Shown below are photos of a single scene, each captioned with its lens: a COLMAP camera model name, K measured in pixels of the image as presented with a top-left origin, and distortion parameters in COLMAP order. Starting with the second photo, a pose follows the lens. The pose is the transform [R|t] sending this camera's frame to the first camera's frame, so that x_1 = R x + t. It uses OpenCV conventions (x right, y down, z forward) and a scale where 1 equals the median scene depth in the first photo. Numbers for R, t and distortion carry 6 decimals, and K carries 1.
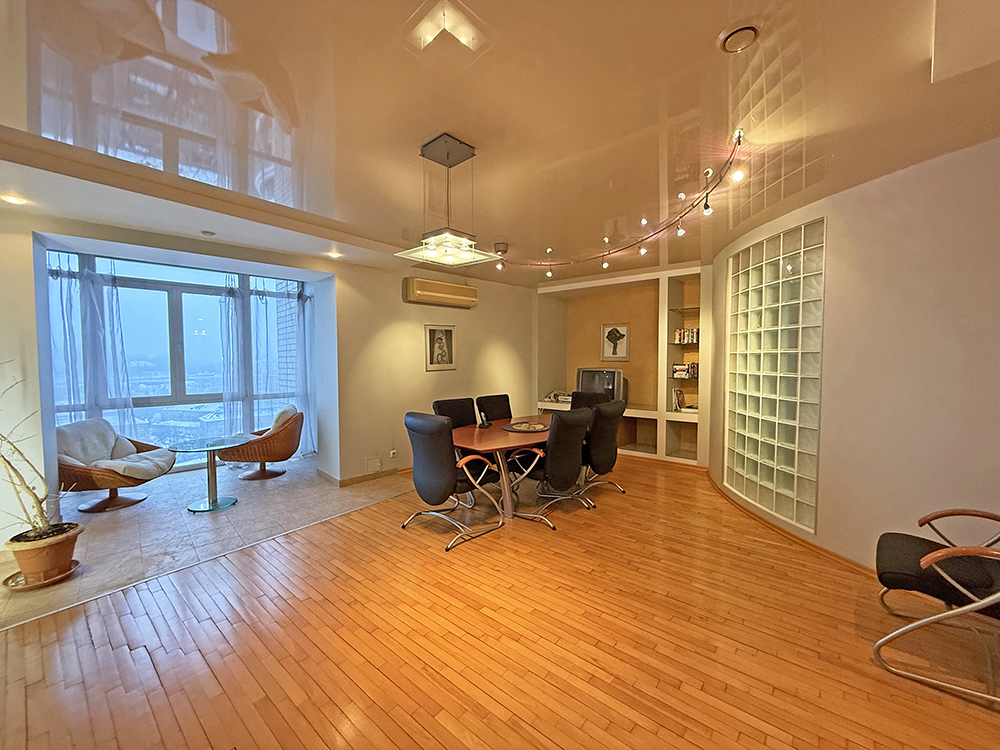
lens RADIAL K [[399.2, 0, 499.0], [0, 399.2, 378.1], [0, 0, 1]] dist [0.002715, -0.000197]
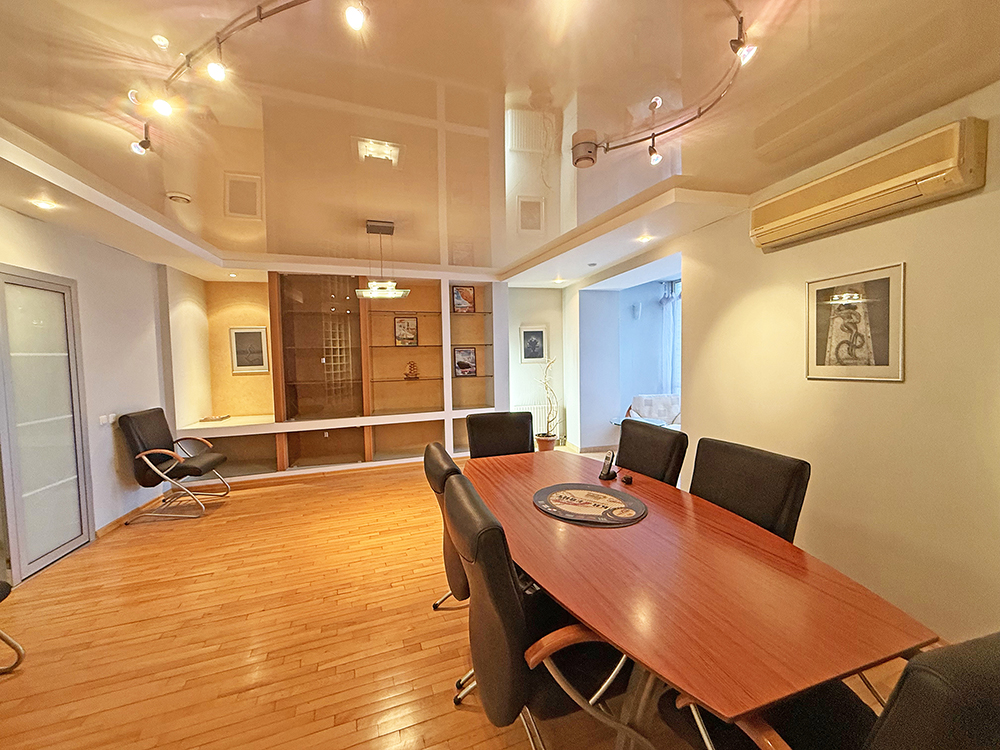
lens RADIAL K [[399.2, 0, 502.4], [0, 399.2, 373.6], [0, 0, 1]] dist [0.002715, -0.000197]
pose [[-0.494224, 0.056472, -0.867499, 0.417655], [-0.019941, 0.996889, 0.076255, -0.052518], [0.869106, 0.054986, -0.491560, 0.897971]]
